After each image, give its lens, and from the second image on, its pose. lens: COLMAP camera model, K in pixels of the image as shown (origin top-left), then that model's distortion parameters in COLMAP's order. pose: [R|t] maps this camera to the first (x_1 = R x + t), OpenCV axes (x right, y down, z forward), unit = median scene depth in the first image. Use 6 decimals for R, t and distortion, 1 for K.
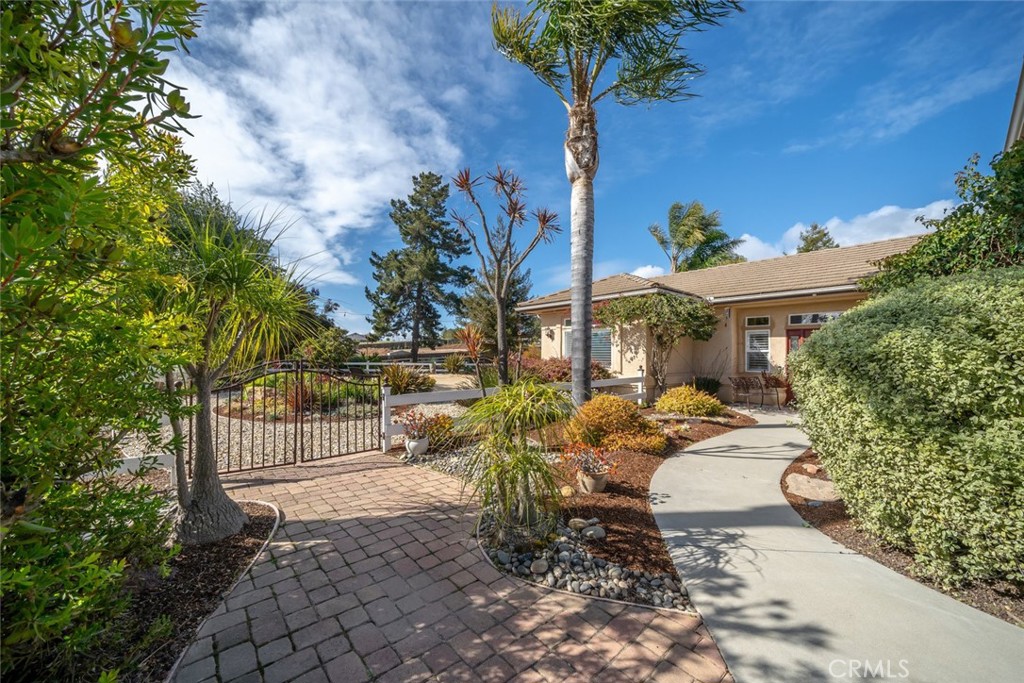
lens RADIAL K [[363.2, 0, 507.5], [0, 363.2, 344.3], [0, 0, 1]] dist [-0.001022, 0.000119]
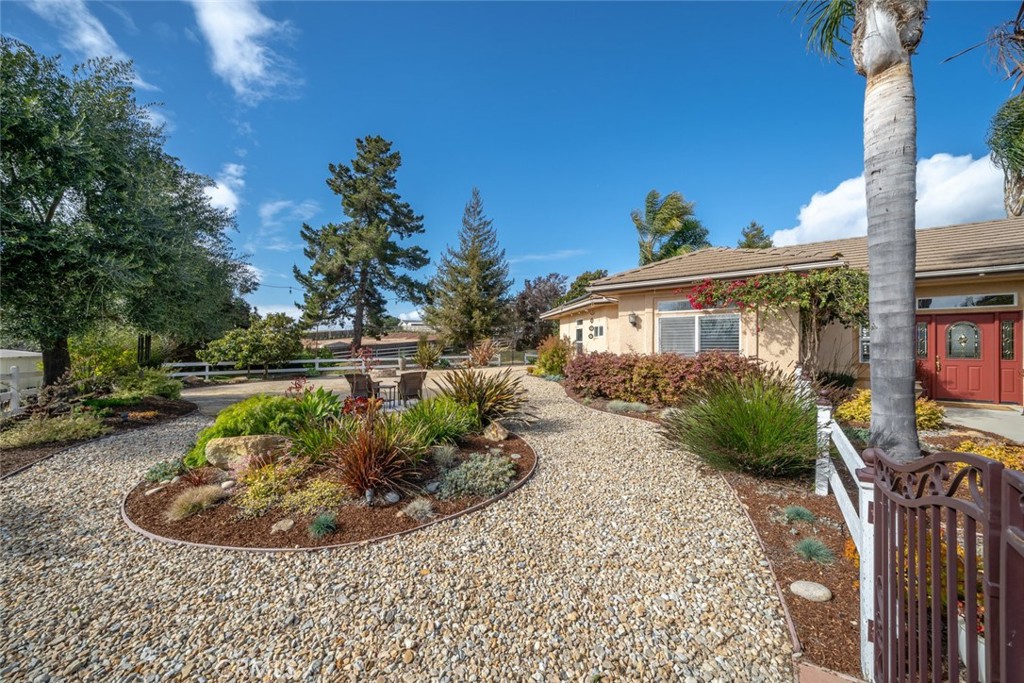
lens RADIAL K [[354.3, 0, 517.3], [0, 354.3, 330.2], [0, 0, 1]] dist [-0.006444, -0.000166]
pose [[0.970329, -0.010262, 0.241572, -0.099078], [0.011551, 0.999926, -0.003922, -0.002687], [-0.241514, 0.006596, 0.970375, 0.102334]]
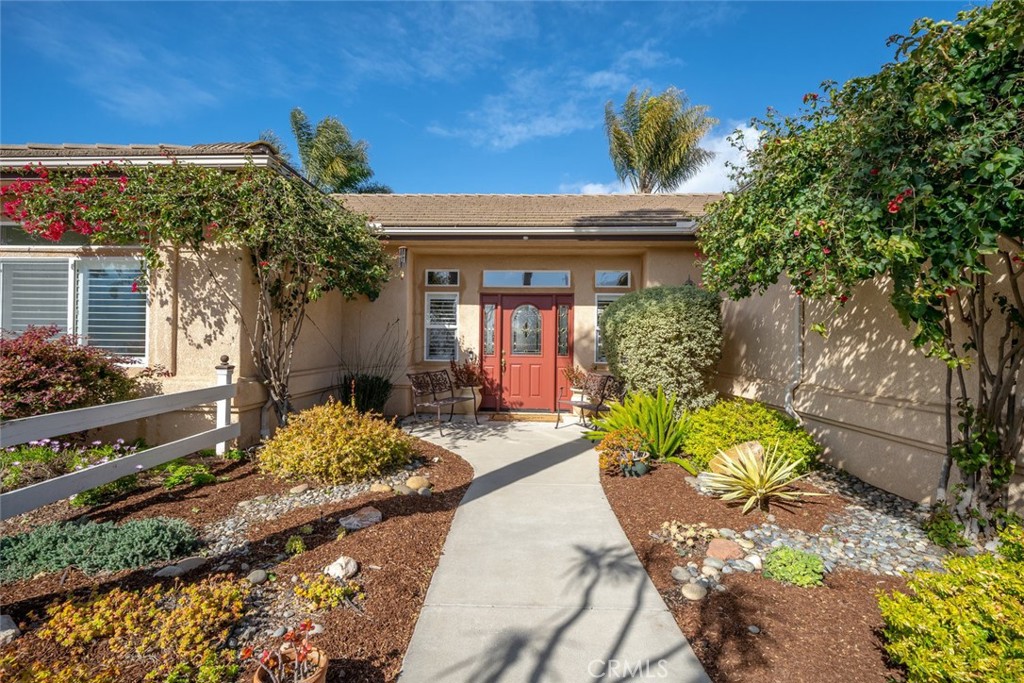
lens RADIAL K [[462.6, 0, 509.5], [0, 462.6, 327.0], [0, 0, 1]] dist [-0.086560, 0.000101]
pose [[0.665929, 0.016965, 0.745822, 0.050321], [-0.017052, 0.999826, -0.007518, 0.006185], [-0.745820, -0.007711, 0.666103, 0.107741]]
